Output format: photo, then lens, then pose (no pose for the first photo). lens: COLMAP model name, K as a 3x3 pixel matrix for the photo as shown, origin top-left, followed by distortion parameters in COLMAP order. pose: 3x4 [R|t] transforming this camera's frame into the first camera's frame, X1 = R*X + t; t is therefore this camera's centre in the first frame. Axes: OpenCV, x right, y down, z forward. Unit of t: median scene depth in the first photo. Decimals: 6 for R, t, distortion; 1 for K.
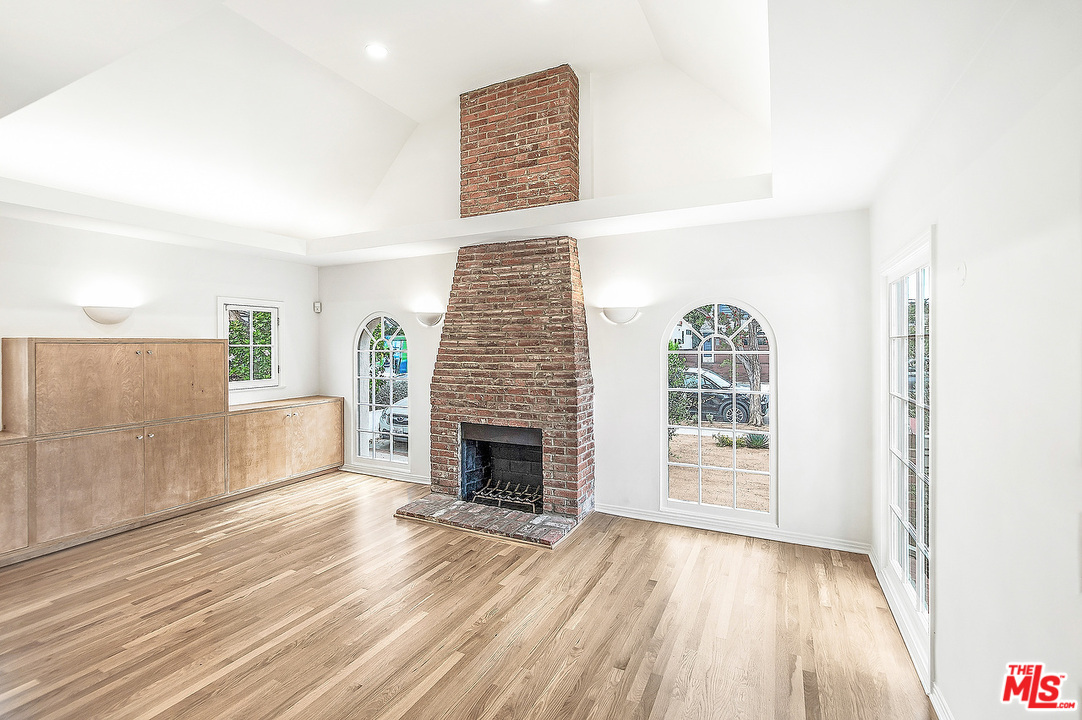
lens RADIAL K [[476.8, 0, 549.7], [0, 476.8, 350.8], [0, 0, 1]] dist [-0.008728, -0.000950]
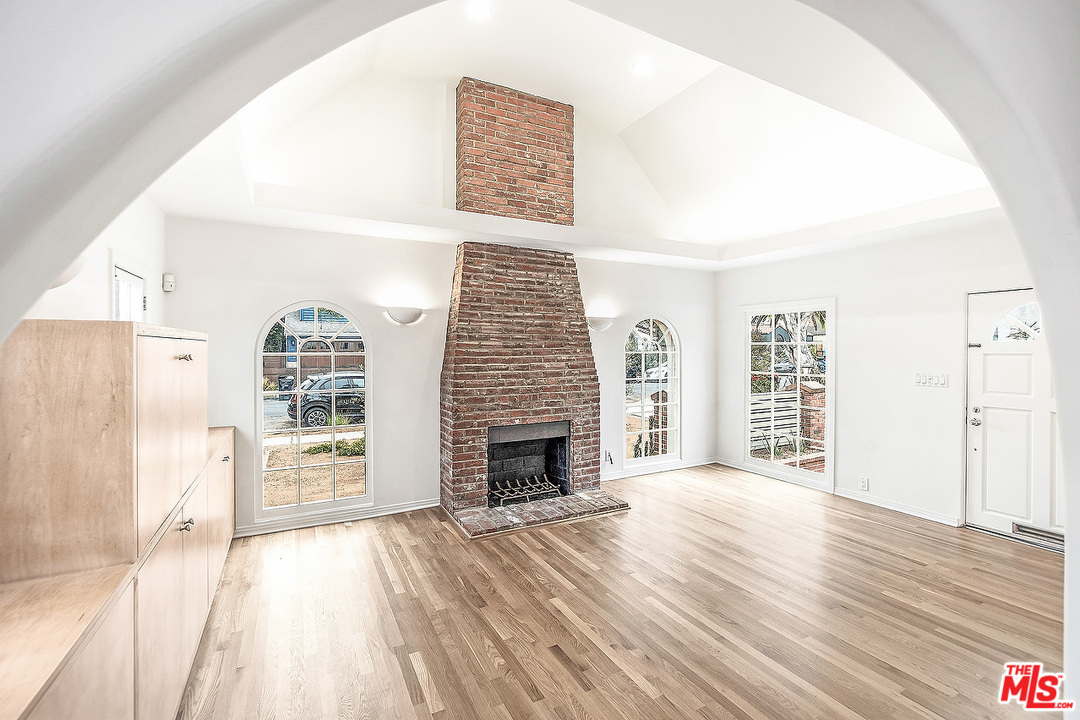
lens RADIAL K [[475.9, 0, 549.3], [0, 475.9, 355.3], [0, 0, 1]] dist [-0.008728, -0.000950]
pose [[0.590343, -0.011865, 0.807065, -0.921300], [0.006671, 0.999930, 0.009821, -0.002918], [-0.807125, -0.000414, 0.590381, 0.349036]]
